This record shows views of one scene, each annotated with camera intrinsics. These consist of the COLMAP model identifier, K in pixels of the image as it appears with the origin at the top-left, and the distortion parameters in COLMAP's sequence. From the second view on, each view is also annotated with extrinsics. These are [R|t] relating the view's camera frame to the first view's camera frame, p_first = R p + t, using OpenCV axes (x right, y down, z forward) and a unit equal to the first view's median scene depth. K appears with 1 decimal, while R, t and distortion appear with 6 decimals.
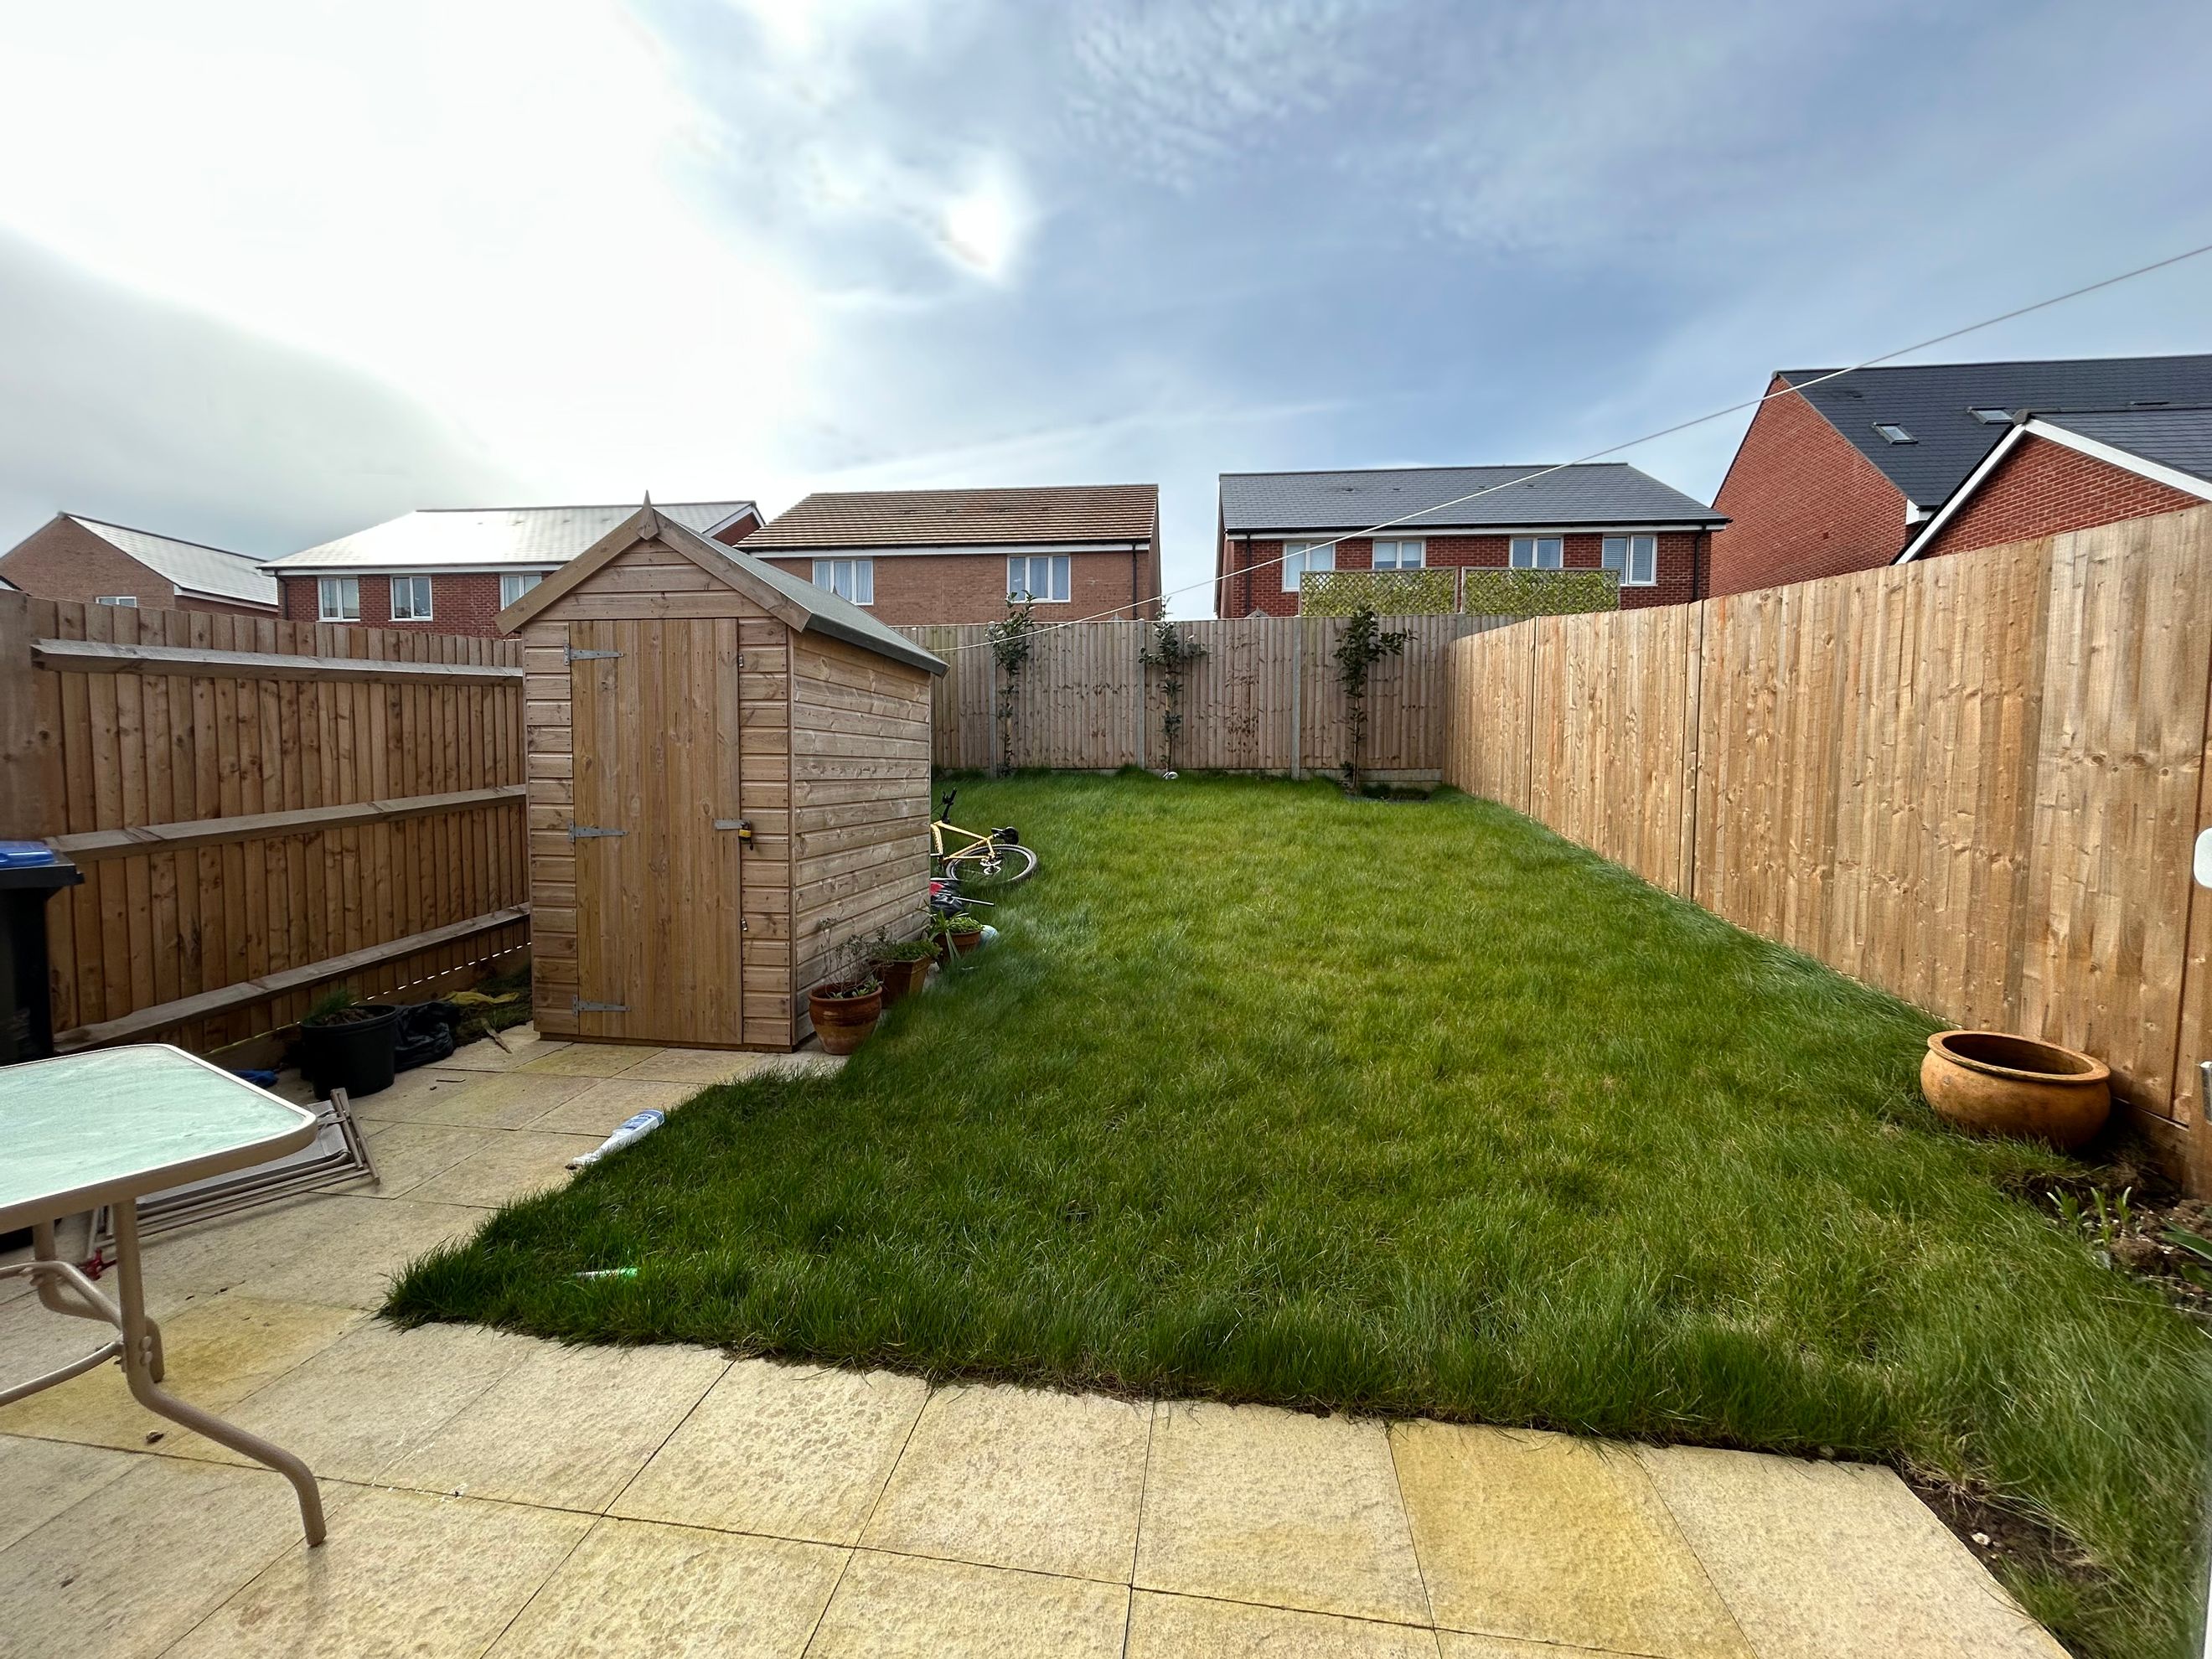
lens RADIAL K [[889.1, 0, 1090.1], [0, 889.1, 826.8], [0, 0, 1]] dist [-0.002310, 0.000541]
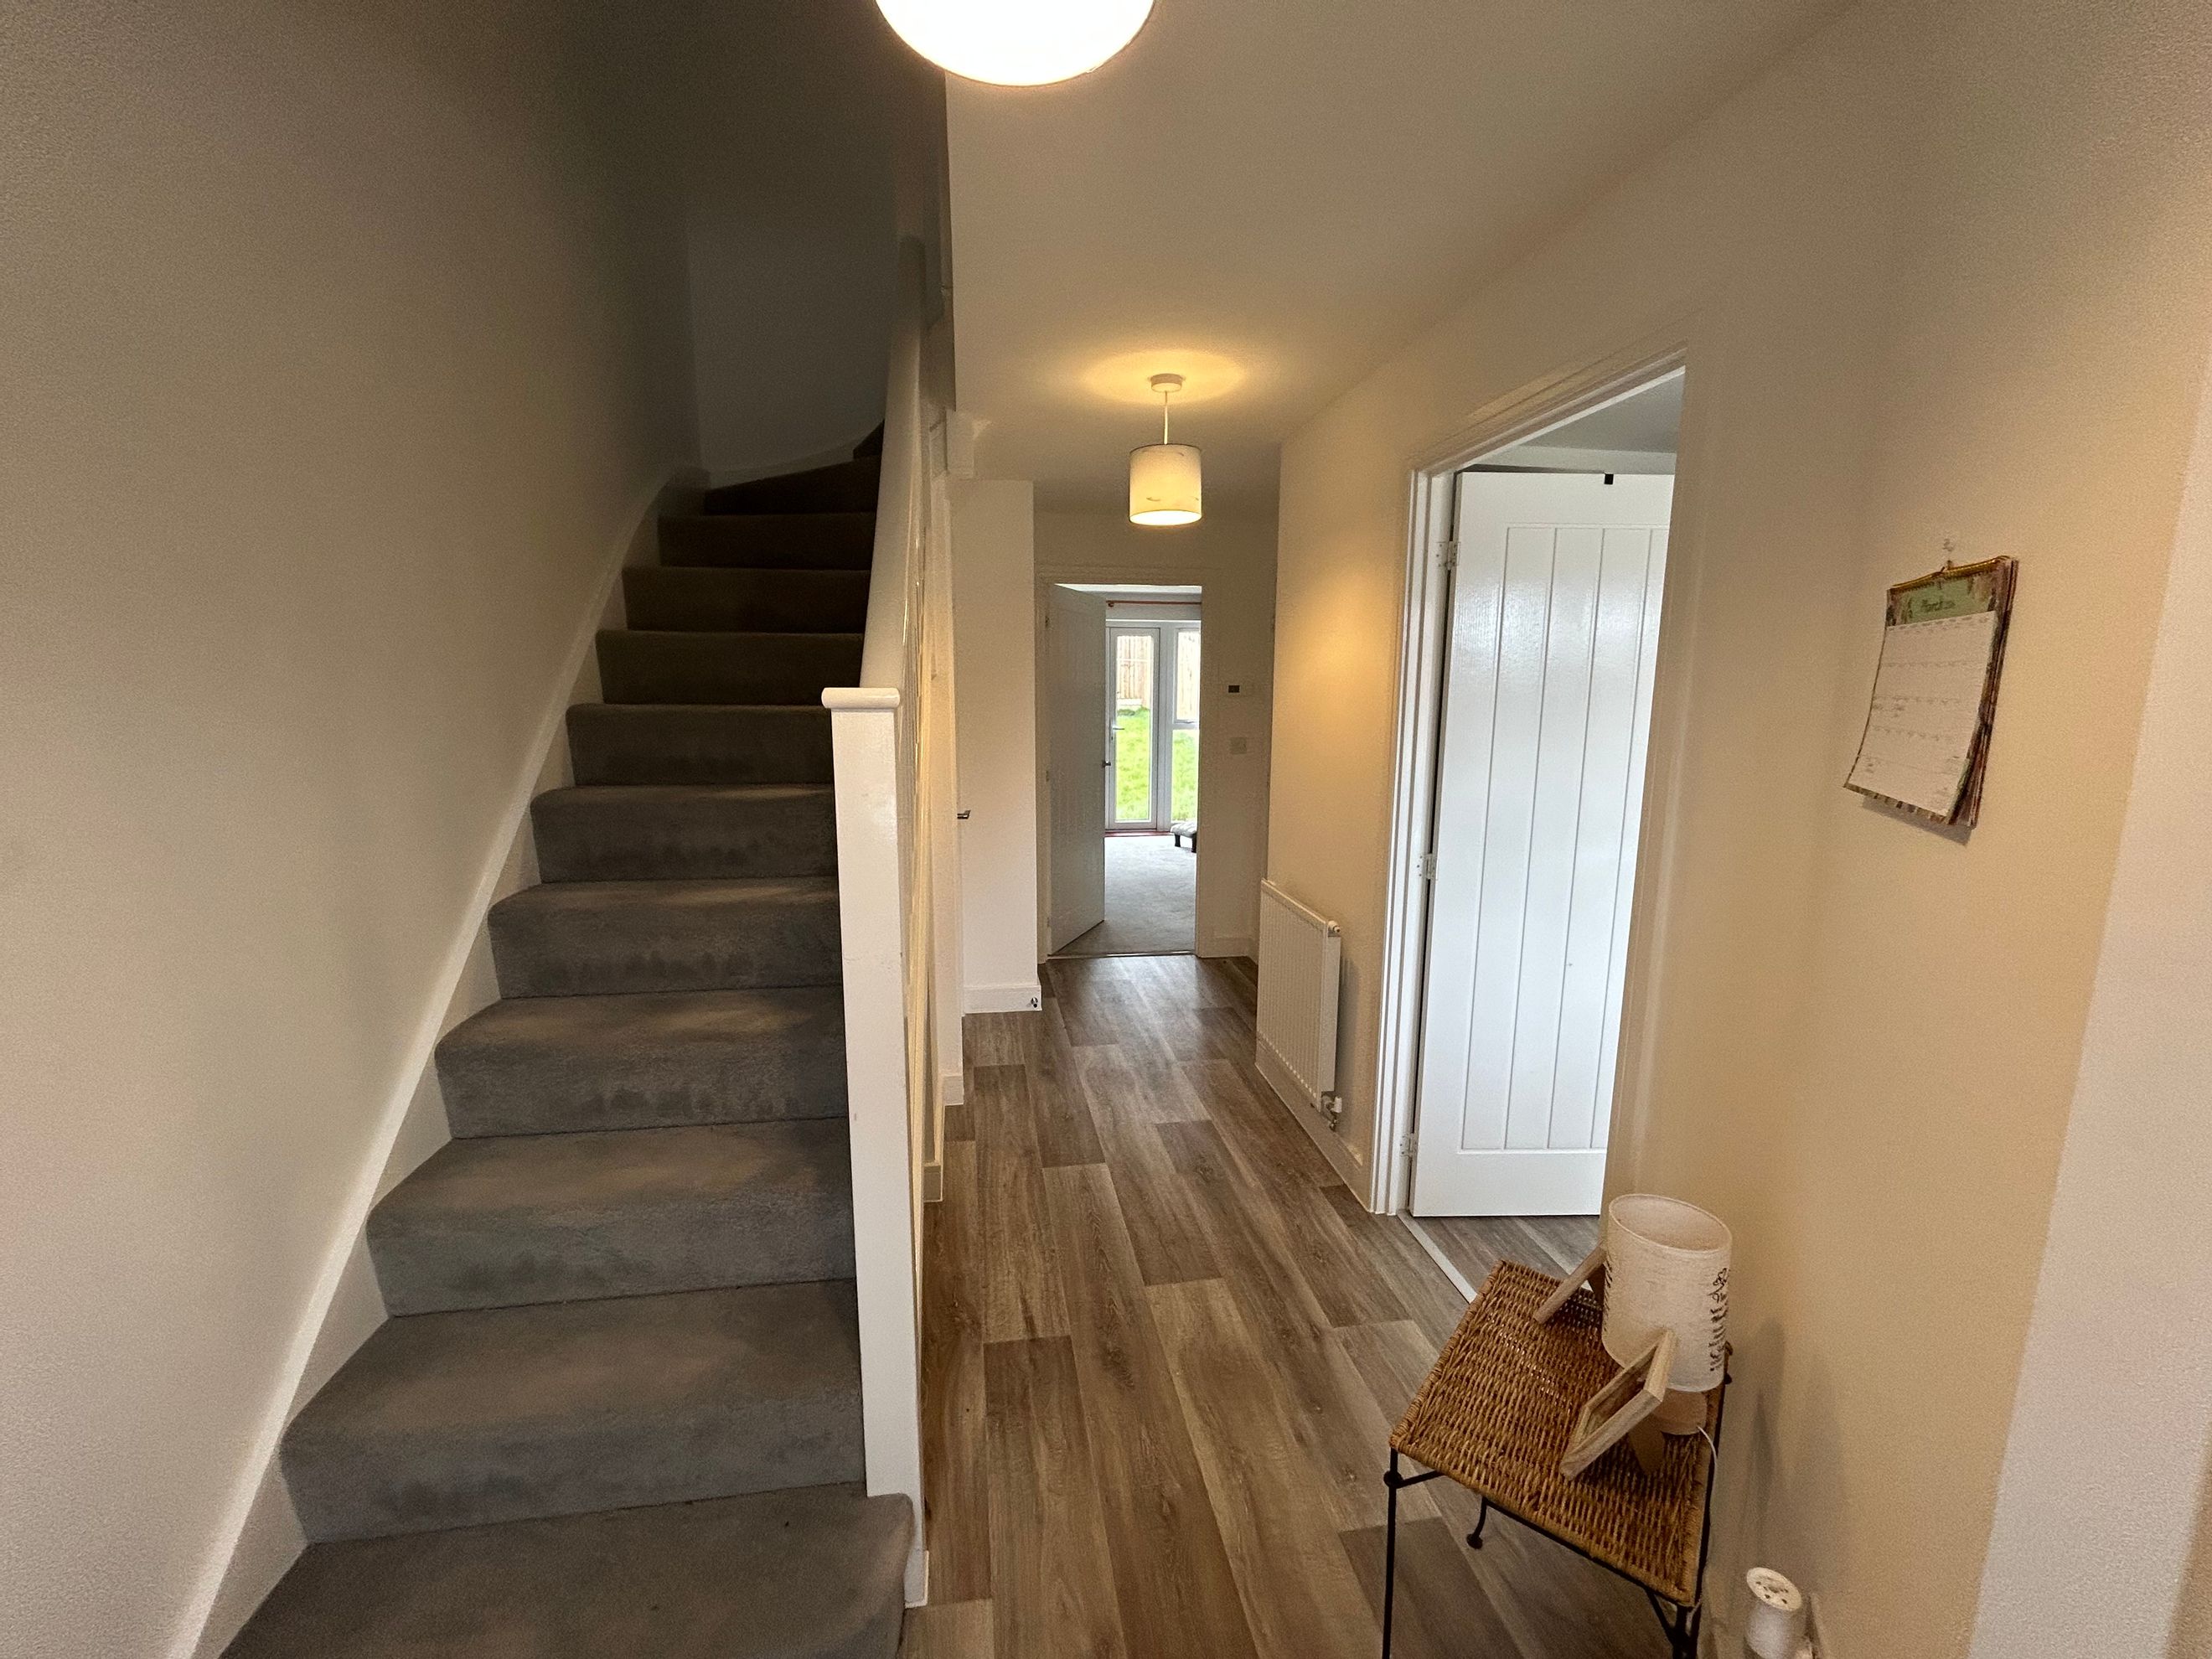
lens RADIAL K [[889.1, 0, 1100.1], [0, 889.1, 820.1], [0, 0, 1]] dist [-0.002310, 0.000541]
pose [[0.954745, -0.044734, 0.294044, -0.445233], [0.017293, 0.995301, 0.095269, 0.017718], [-0.296924, -0.085872, 0.951032, -1.377264]]
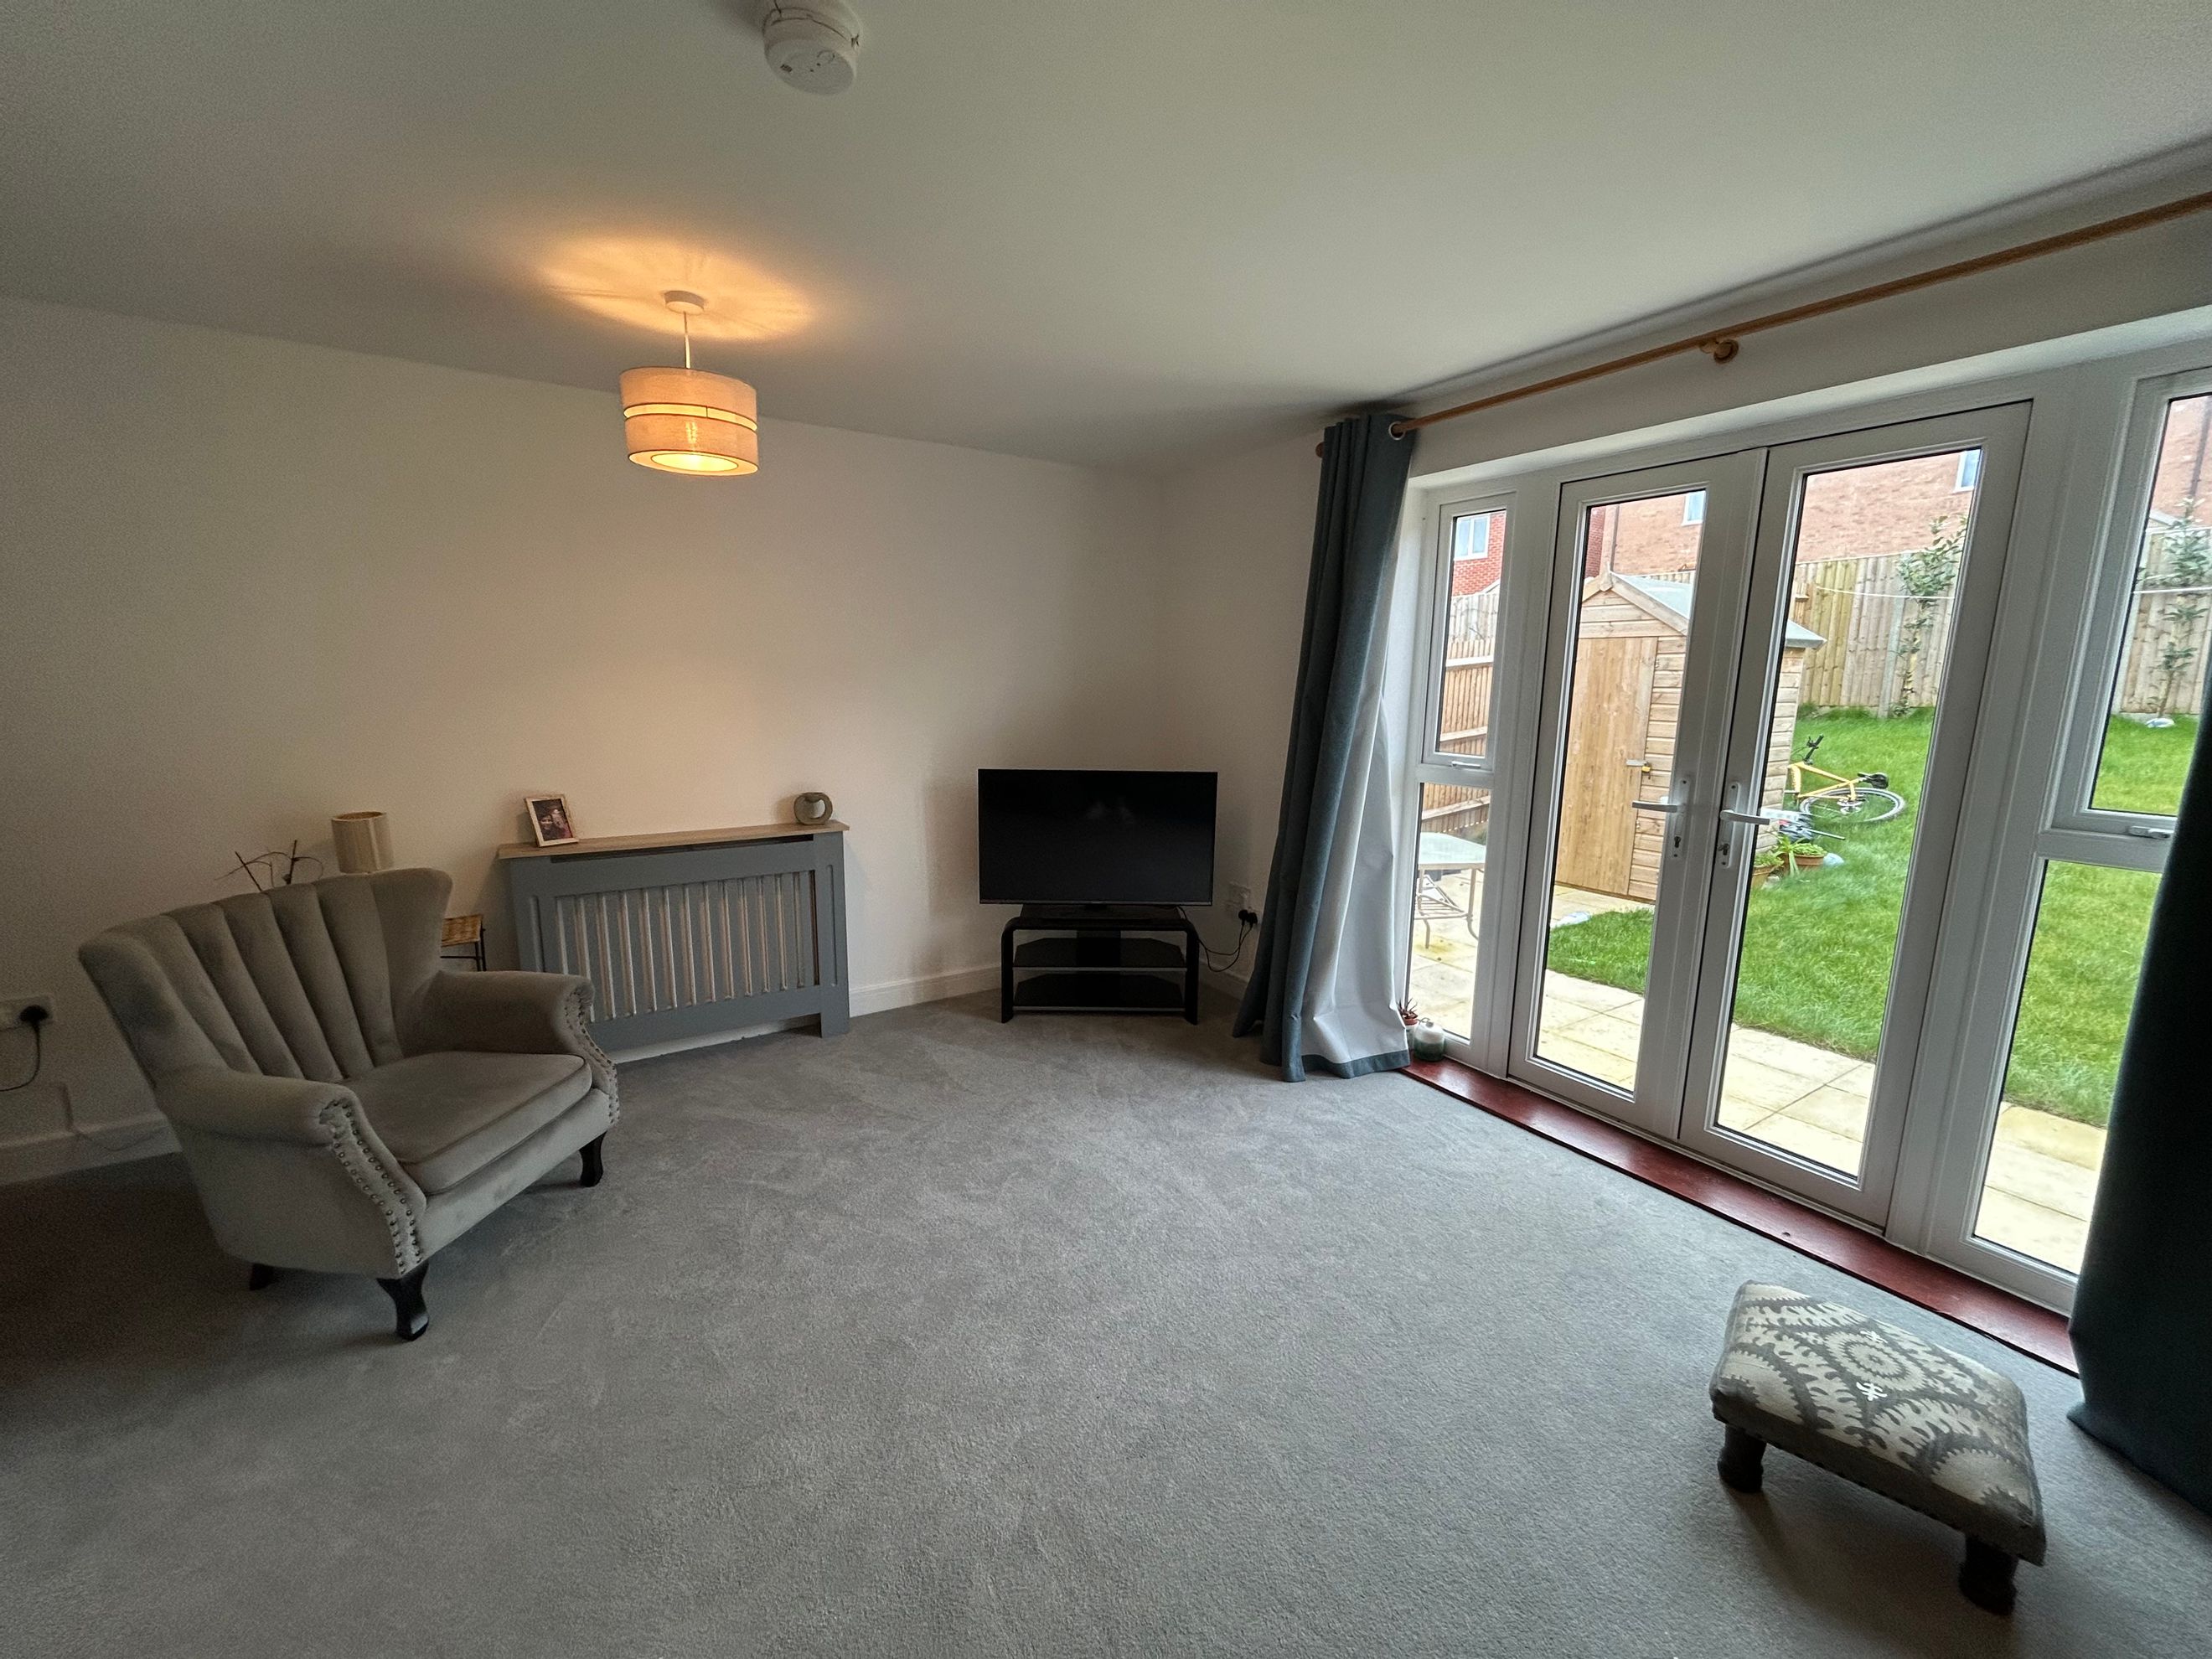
lens RADIAL K [[889.1, 0, 1109.2], [0, 889.1, 828.3], [0, 0, 1]] dist [-0.002310, 0.000541]
pose [[0.665547, 0.128410, -0.735226, 0.103449], [-0.052347, 0.990694, 0.125643, -0.022789], [0.744518, -0.045134, 0.666075, -0.498347]]
